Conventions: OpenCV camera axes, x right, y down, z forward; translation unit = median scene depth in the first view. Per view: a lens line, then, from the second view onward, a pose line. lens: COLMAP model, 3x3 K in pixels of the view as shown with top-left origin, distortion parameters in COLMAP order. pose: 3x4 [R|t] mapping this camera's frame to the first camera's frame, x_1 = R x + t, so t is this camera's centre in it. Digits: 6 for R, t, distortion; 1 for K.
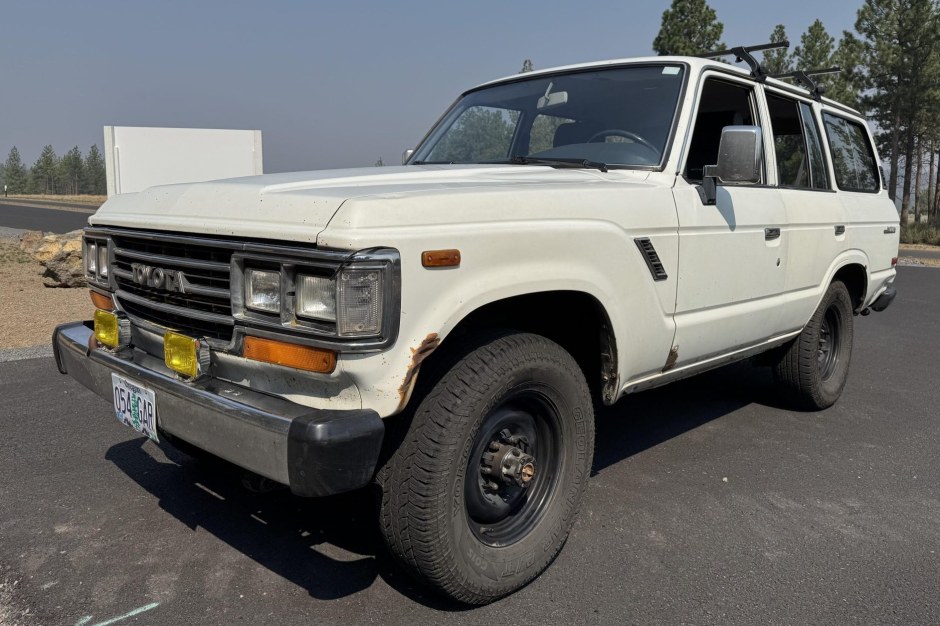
lens RADIAL K [[785.4, 0, 483.6], [0, 785.4, 276.5], [0, 0, 1]] dist [0.008952, 0.001899]
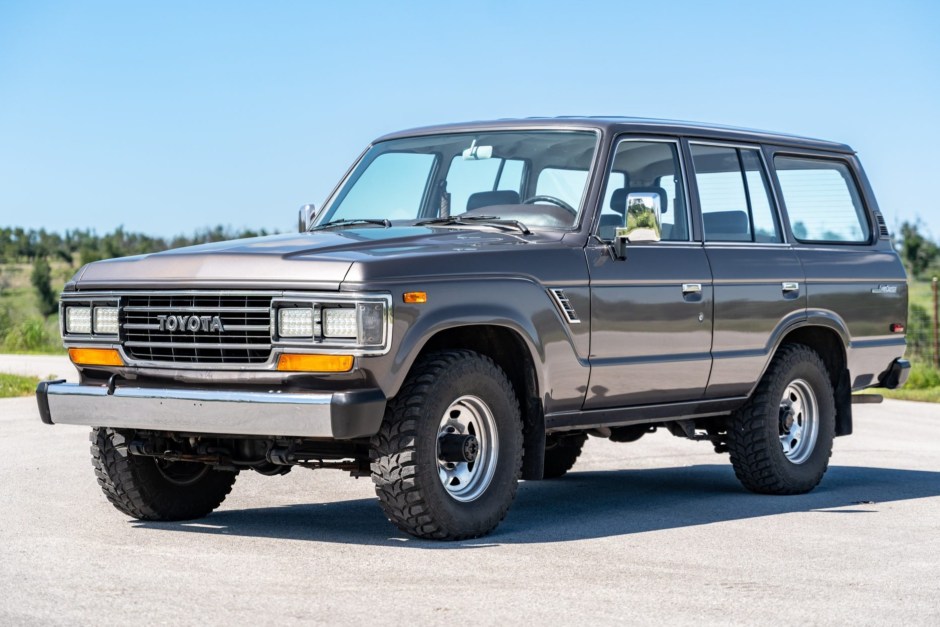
lens RADIAL K [[2280.6, 0, 443.7], [0, 2280.6, 312.9], [0, 0, 1]] dist [0.755326, 0.130400]
pose [[0.995125, -0.026214, 0.095076, -0.311941], [0.034100, 0.996024, -0.082297, 0.274297], [-0.092540, 0.085138, 0.992062, -2.489705]]
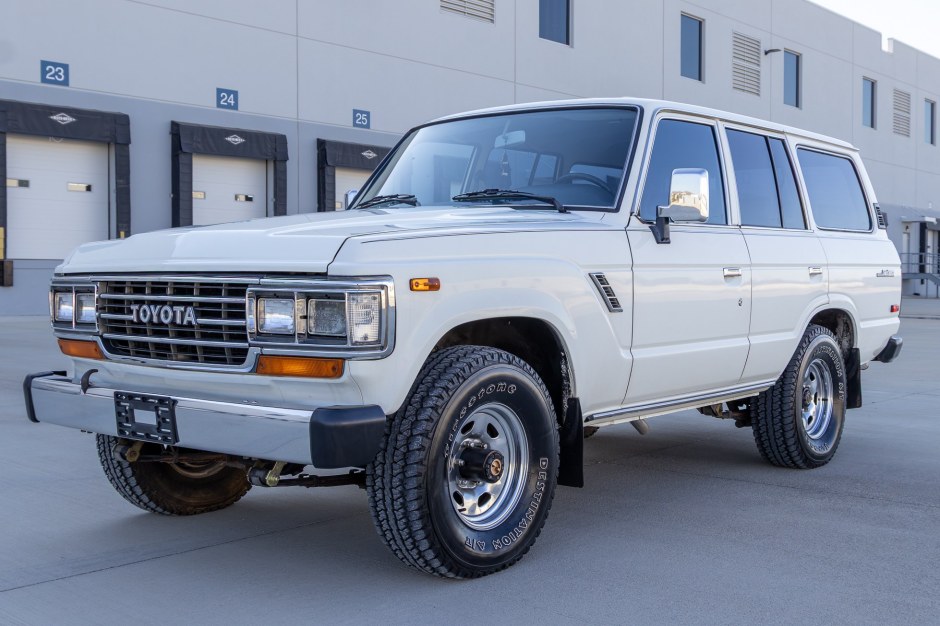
lens RADIAL K [[1274.5, 0, 499.9], [0, 1274.5, 313.5], [0, 0, 1]] dist [-0.035630, 0.011056]
pose [[0.996282, -0.023907, 0.082772, -0.076931], [0.028545, 0.998061, -0.055308, 0.098631], [-0.081289, 0.057465, 0.995033, -0.727713]]
